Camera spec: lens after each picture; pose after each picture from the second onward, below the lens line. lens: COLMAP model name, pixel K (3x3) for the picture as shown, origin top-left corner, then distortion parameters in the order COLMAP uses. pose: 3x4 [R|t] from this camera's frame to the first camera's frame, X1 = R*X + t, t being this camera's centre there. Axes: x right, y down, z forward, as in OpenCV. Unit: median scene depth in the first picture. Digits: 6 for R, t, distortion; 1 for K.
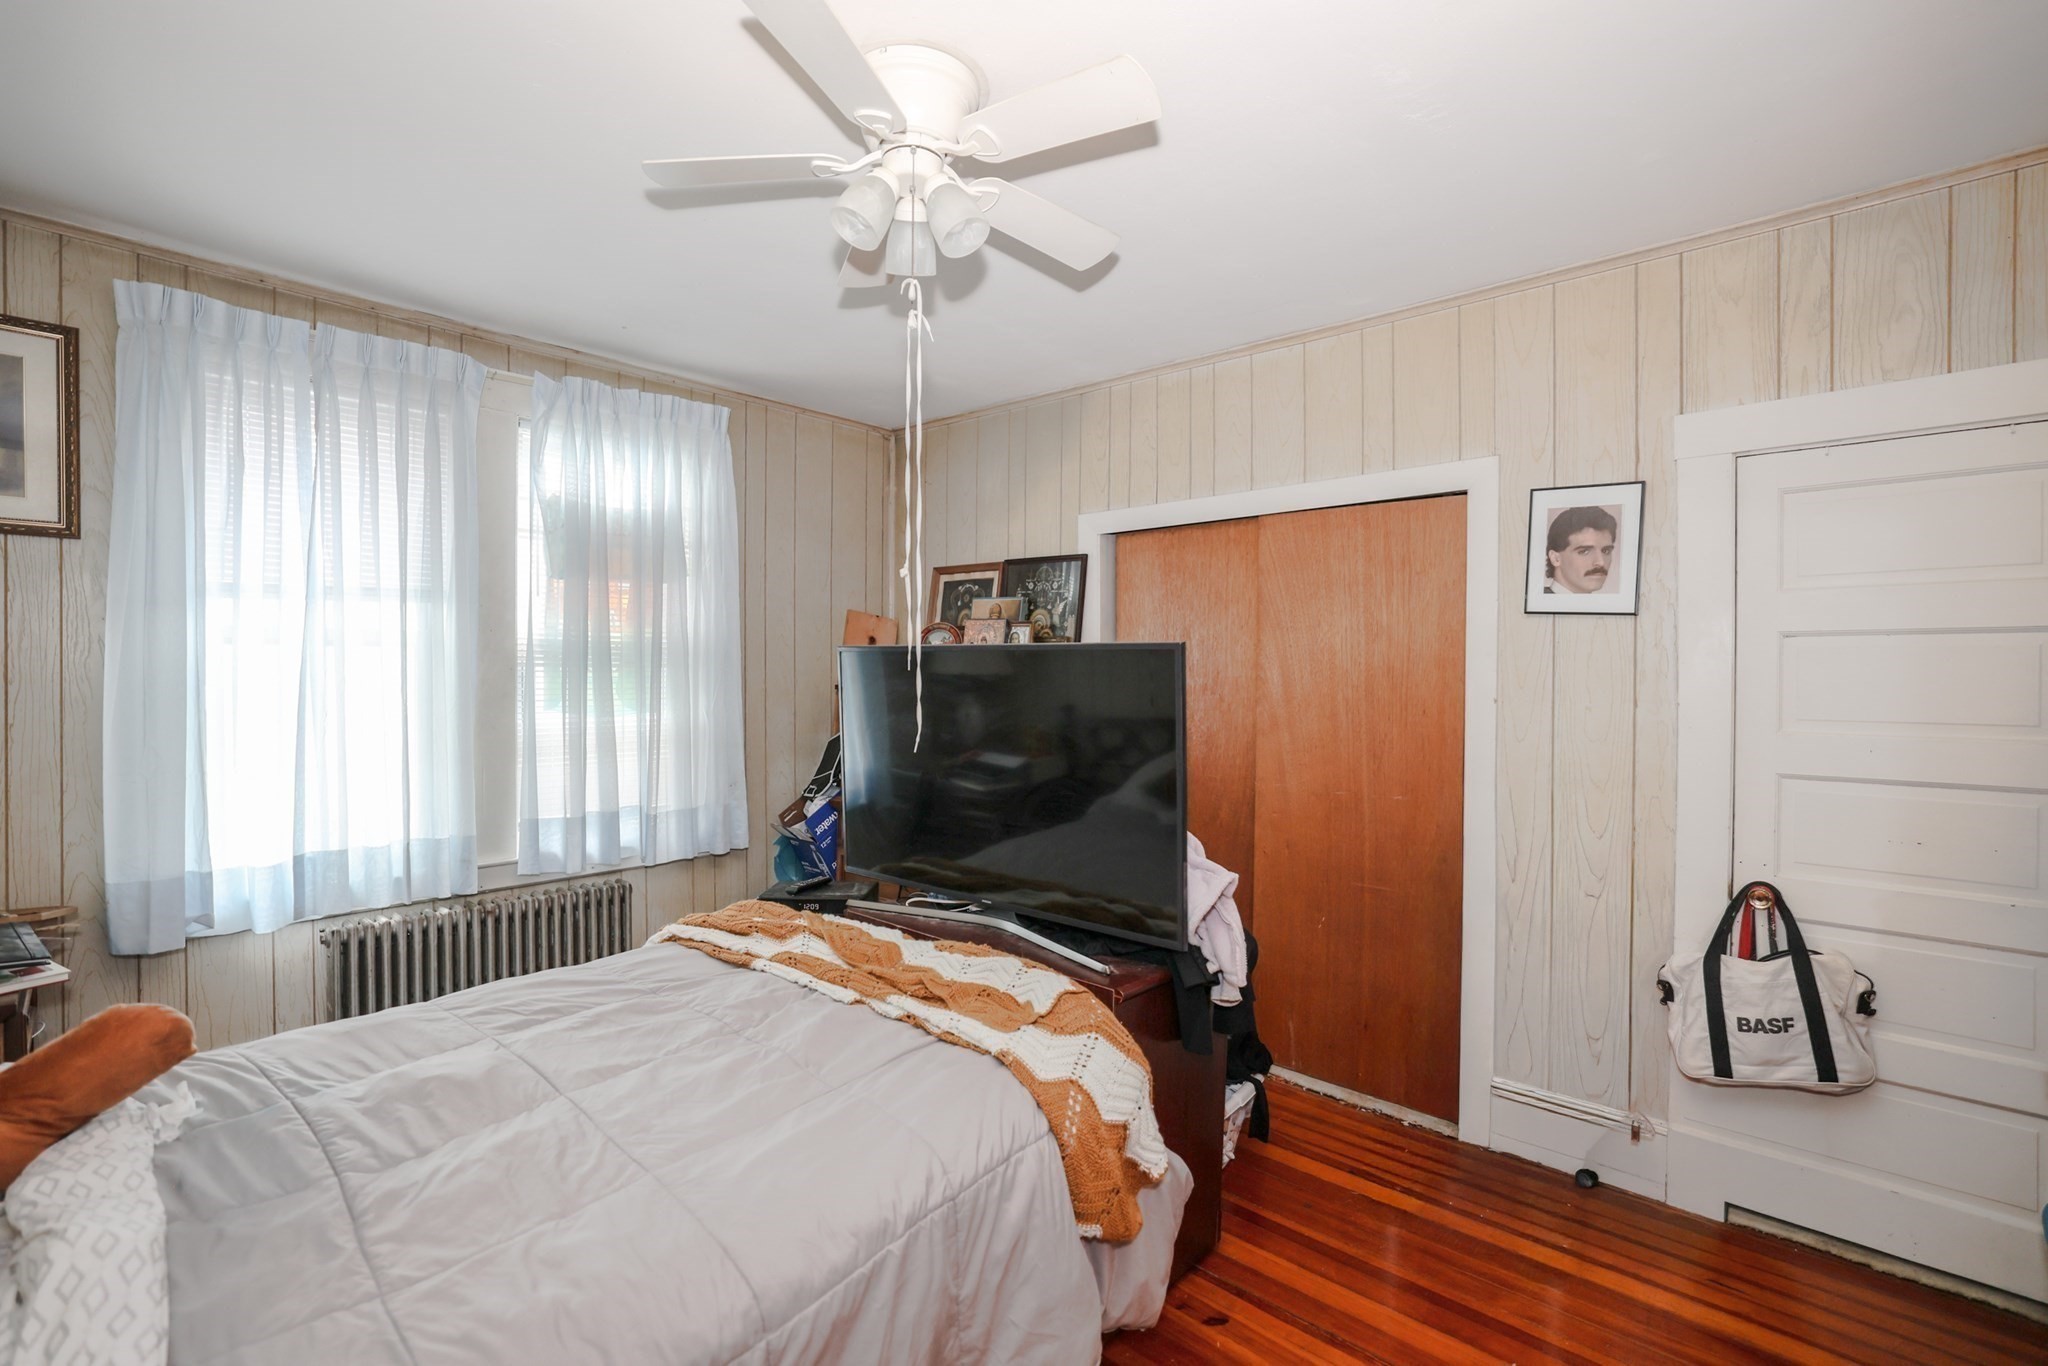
lens RADIAL K [[923.4, 0, 1008.2], [0, 923.4, 681.0], [0, 0, 1]] dist [-0.057858, 0.027148]
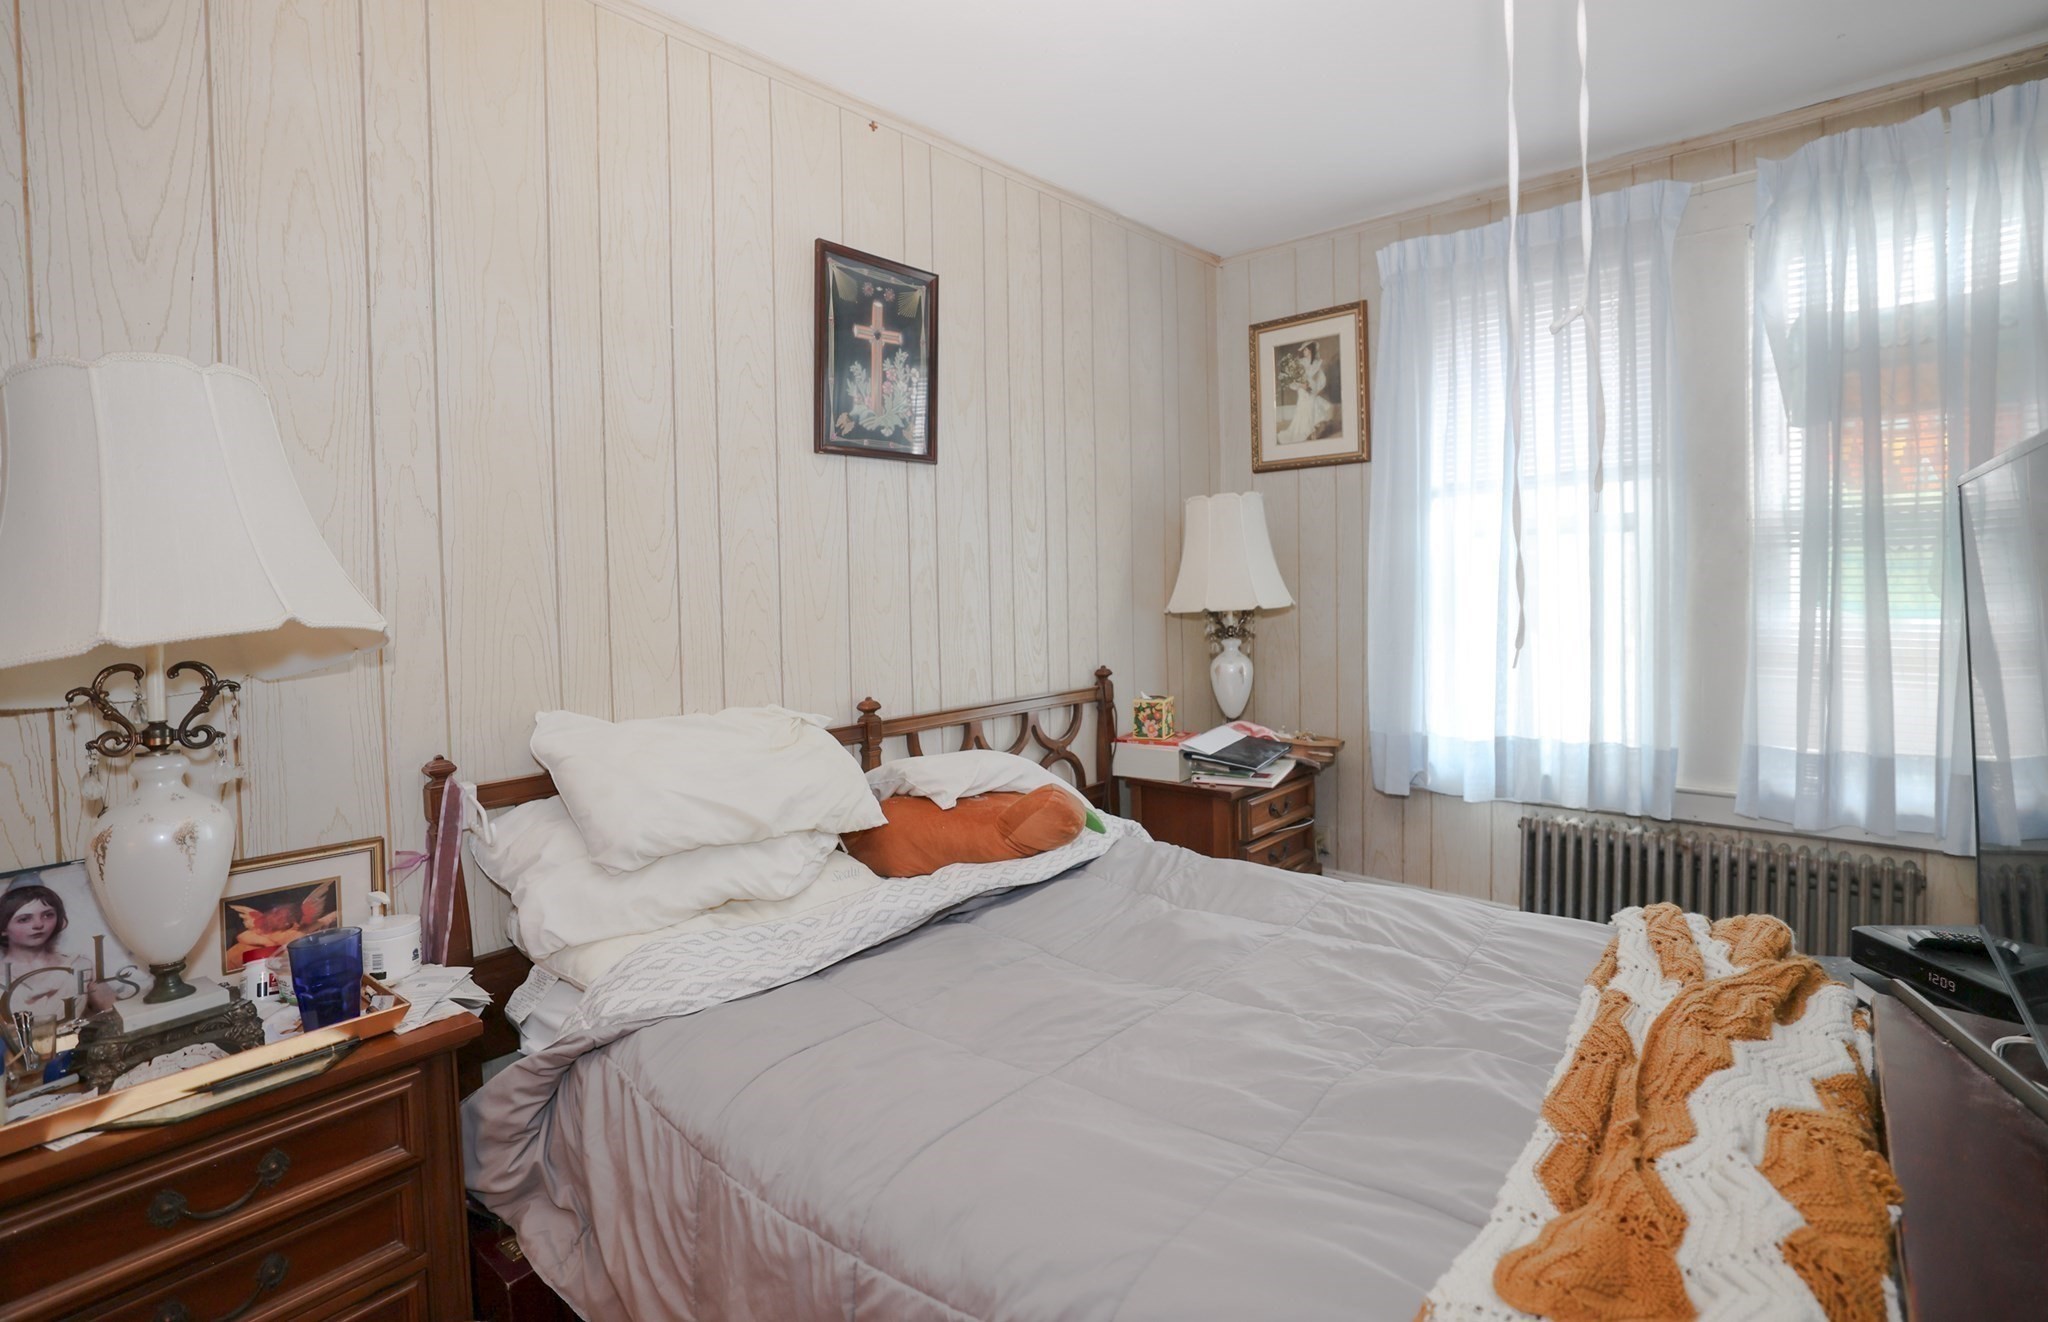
lens RADIAL K [[901.2, 0, 1028.5], [0, 901.2, 604.5], [0, 0, 1]] dist [-0.001660, 0.000034]
pose [[0.091606, 0.022931, -0.995531, 0.195929], [0.002171, 0.999728, 0.023228, 0.014232], [0.995793, -0.004289, 0.091531, 0.347564]]
